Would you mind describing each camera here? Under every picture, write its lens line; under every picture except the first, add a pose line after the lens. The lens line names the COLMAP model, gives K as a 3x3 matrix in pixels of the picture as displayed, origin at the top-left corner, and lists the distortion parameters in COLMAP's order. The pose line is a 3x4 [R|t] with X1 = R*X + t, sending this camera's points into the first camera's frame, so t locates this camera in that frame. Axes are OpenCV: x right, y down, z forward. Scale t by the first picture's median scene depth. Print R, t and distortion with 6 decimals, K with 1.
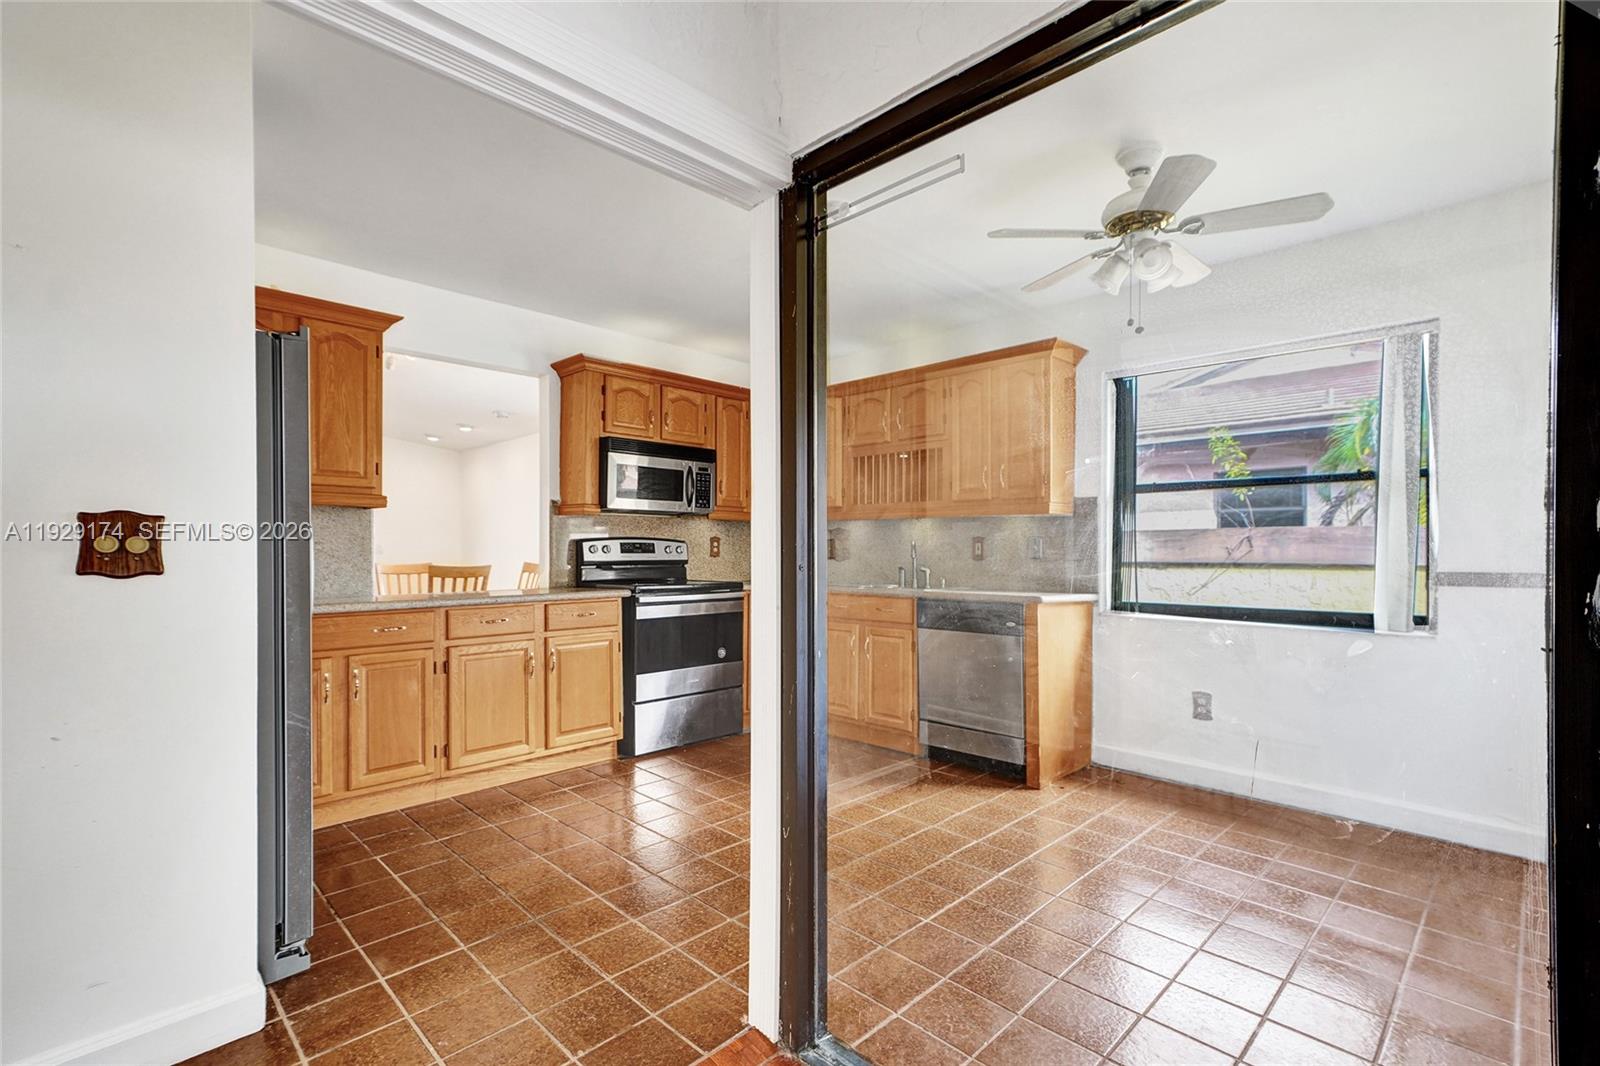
lens RADIAL K [[724.9, 0, 803.0], [0, 724.9, 547.7], [0, 0, 1]] dist [0.000418, -0.000023]
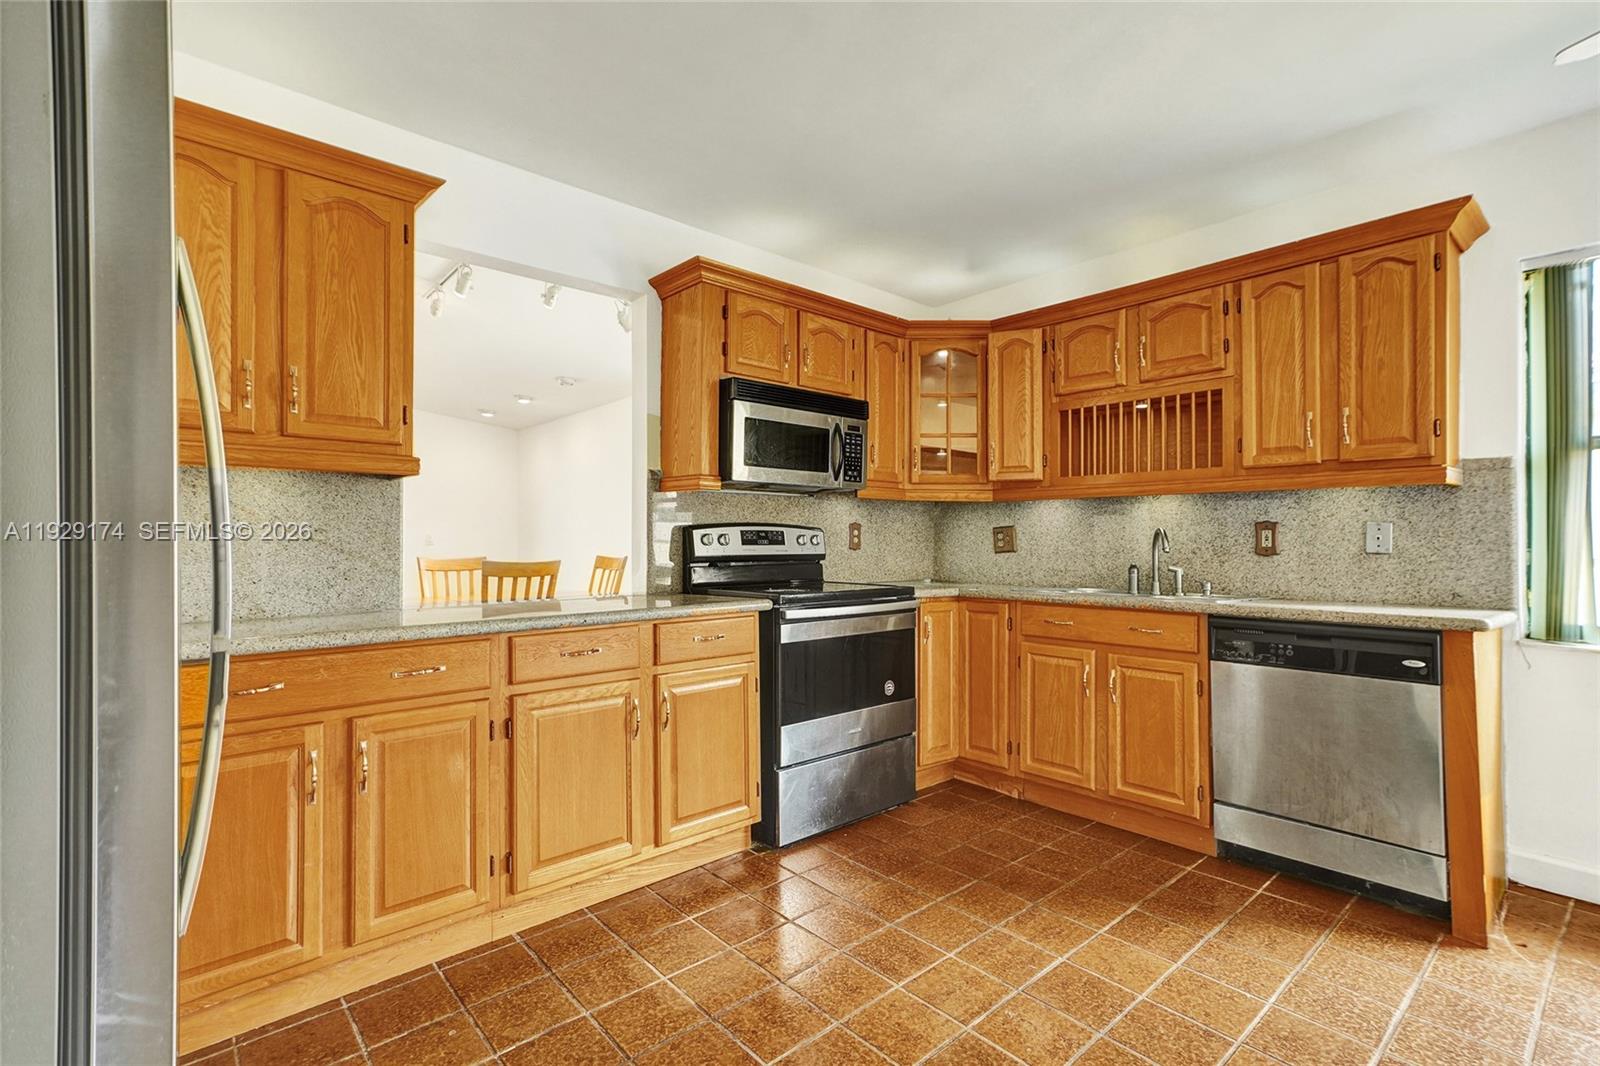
lens RADIAL K [[728.0, 0, 800.0], [0, 728.0, 533.0], [0, 0, 1]] dist [0.000177, 0.000271]
pose [[0.997833, -0.000682, -0.065793, -0.165718], [0.000256, 0.999979, -0.006476, 0.000201], [0.065796, 0.006445, 0.997812, 0.322054]]
